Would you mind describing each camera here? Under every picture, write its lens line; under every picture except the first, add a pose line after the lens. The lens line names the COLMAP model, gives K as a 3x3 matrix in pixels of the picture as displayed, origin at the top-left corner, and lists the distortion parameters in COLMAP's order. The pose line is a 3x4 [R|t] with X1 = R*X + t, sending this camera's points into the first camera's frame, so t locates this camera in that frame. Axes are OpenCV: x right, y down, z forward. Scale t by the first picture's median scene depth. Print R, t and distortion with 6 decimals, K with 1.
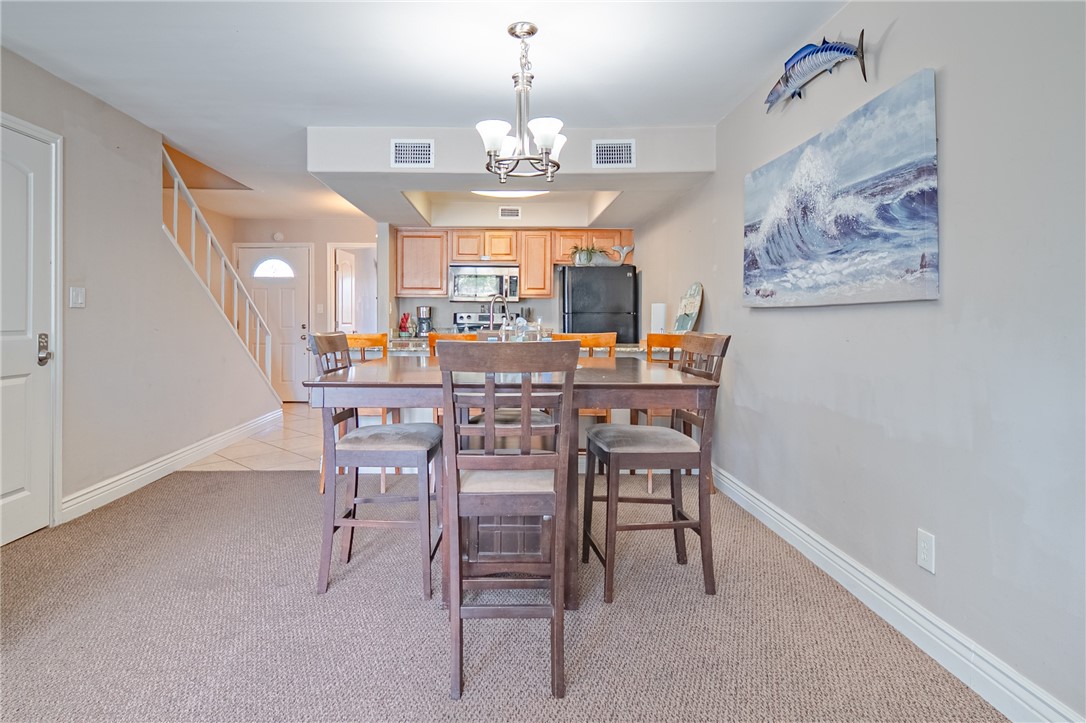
lens RADIAL K [[588.5, 0, 517.3], [0, 588.5, 312.0], [0, 0, 1]] dist [-0.001902, -0.002795]
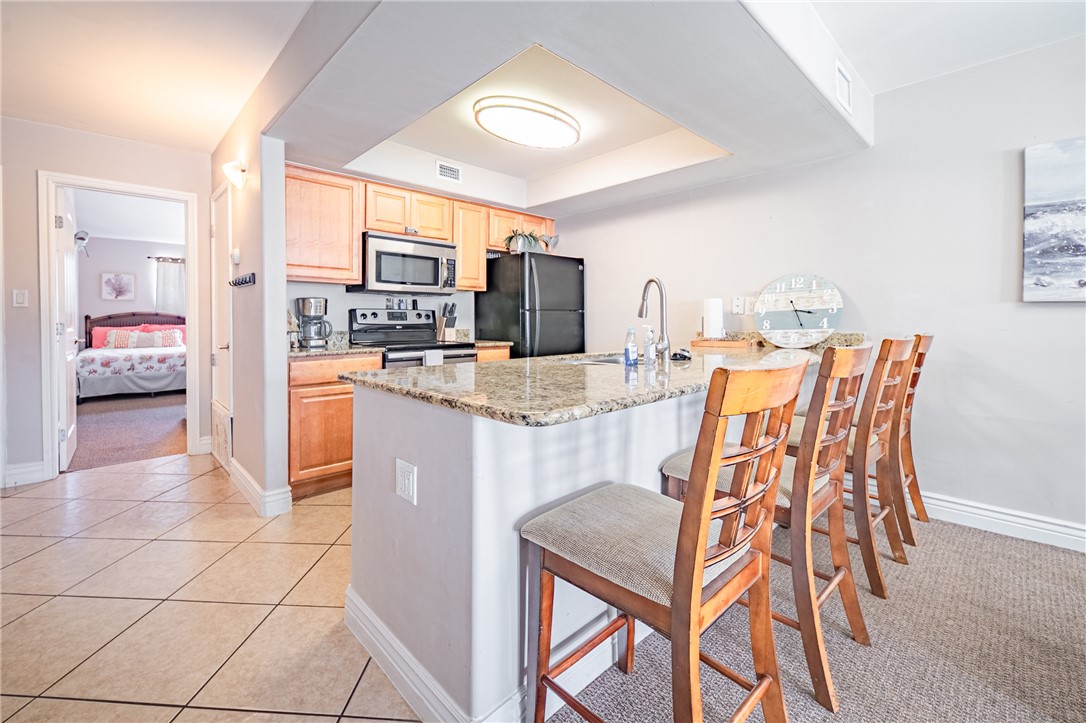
lens RADIAL K [[448.2, 0, 513.6], [0, 448.2, 318.6], [0, 0, 1]] dist [-0.006108, 0.000764]
pose [[0.763816, -0.004363, 0.645419, -0.719399], [-0.004551, 0.999916, 0.012146, 0.014356], [-0.645417, -0.012215, 0.763732, 1.194334]]
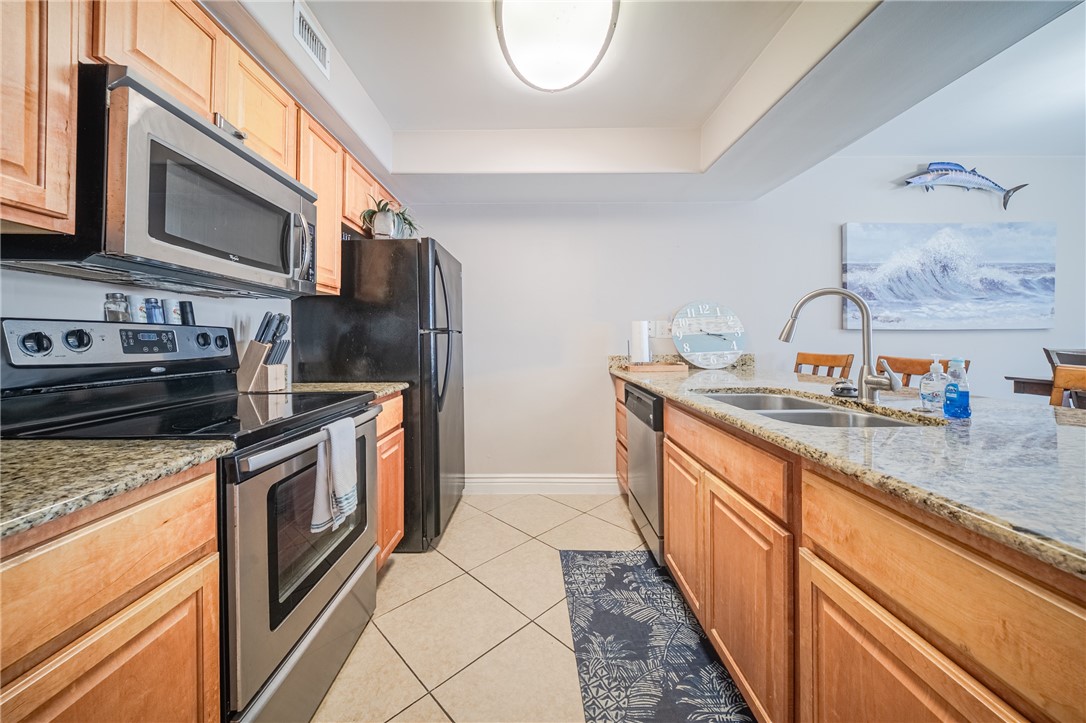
lens RADIAL K [[394.0, 0, 533.7], [0, 394.0, 338.5], [0, 0, 1]] dist [0.005533, -0.004727]
pose [[0.032924, -0.000688, 0.999458, -0.560272], [-0.006611, 0.999978, 0.000907, 0.018140], [-0.999436, -0.006637, 0.032919, 1.976312]]
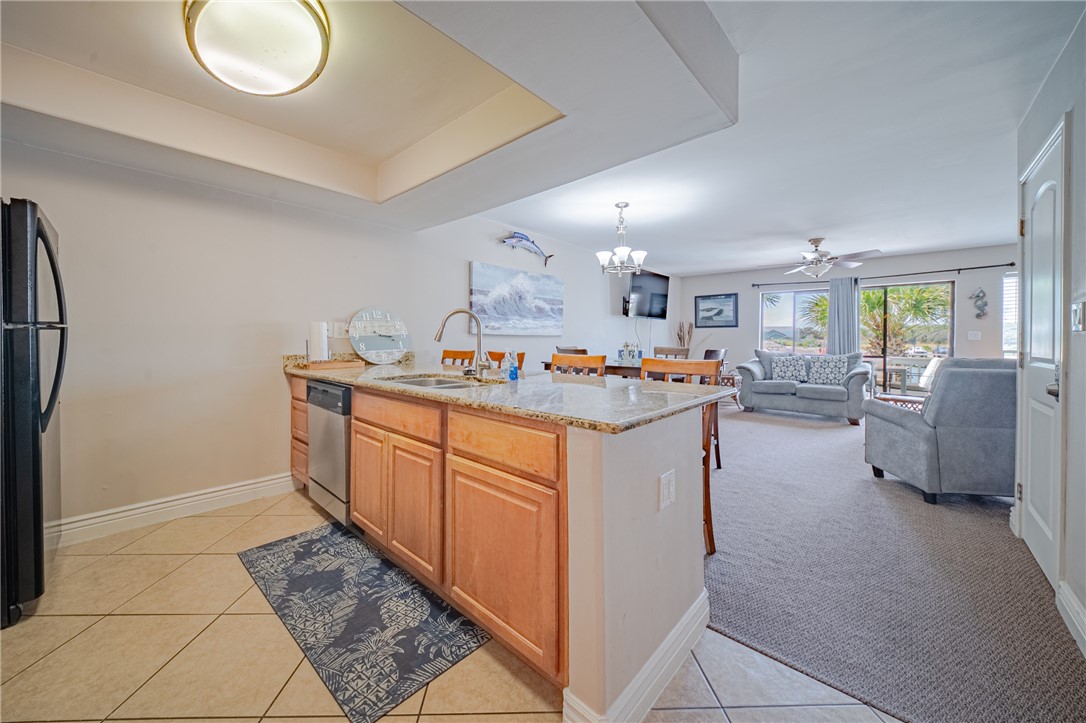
lens RADIAL K [[394.0, 0, 537.9], [0, 394.0, 336.3], [0, 0, 1]] dist [0.005533, -0.004727]
pose [[-0.715572, 0.001440, 0.698537, -0.728426], [-0.013577, 0.999780, -0.015969, 0.019803], [-0.698407, -0.020911, -0.715396, 2.090444]]
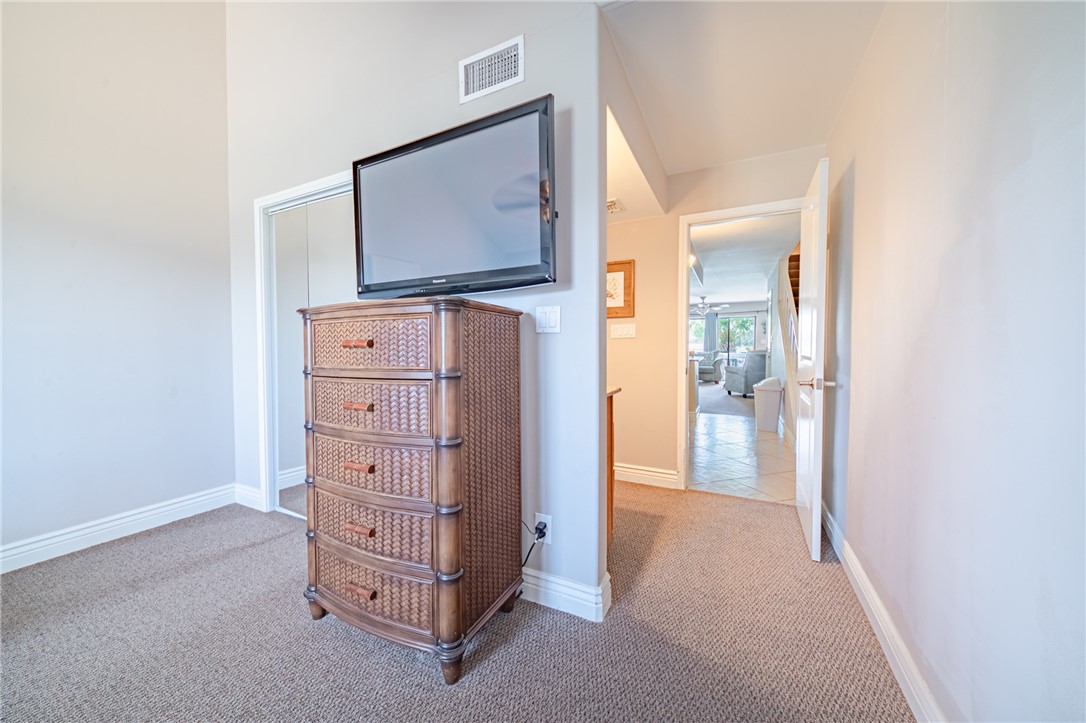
lens RADIAL K [[394.0, 0, 535.8], [0, 394.0, 361.4], [0, 0, 1]] dist [0.005533, -0.004727]
pose [[-0.882688, -0.006441, 0.469914, -0.747814], [0.006659, 0.999634, 0.026210, 0.046027], [-0.469911, 0.026265, -0.882323, 4.084907]]
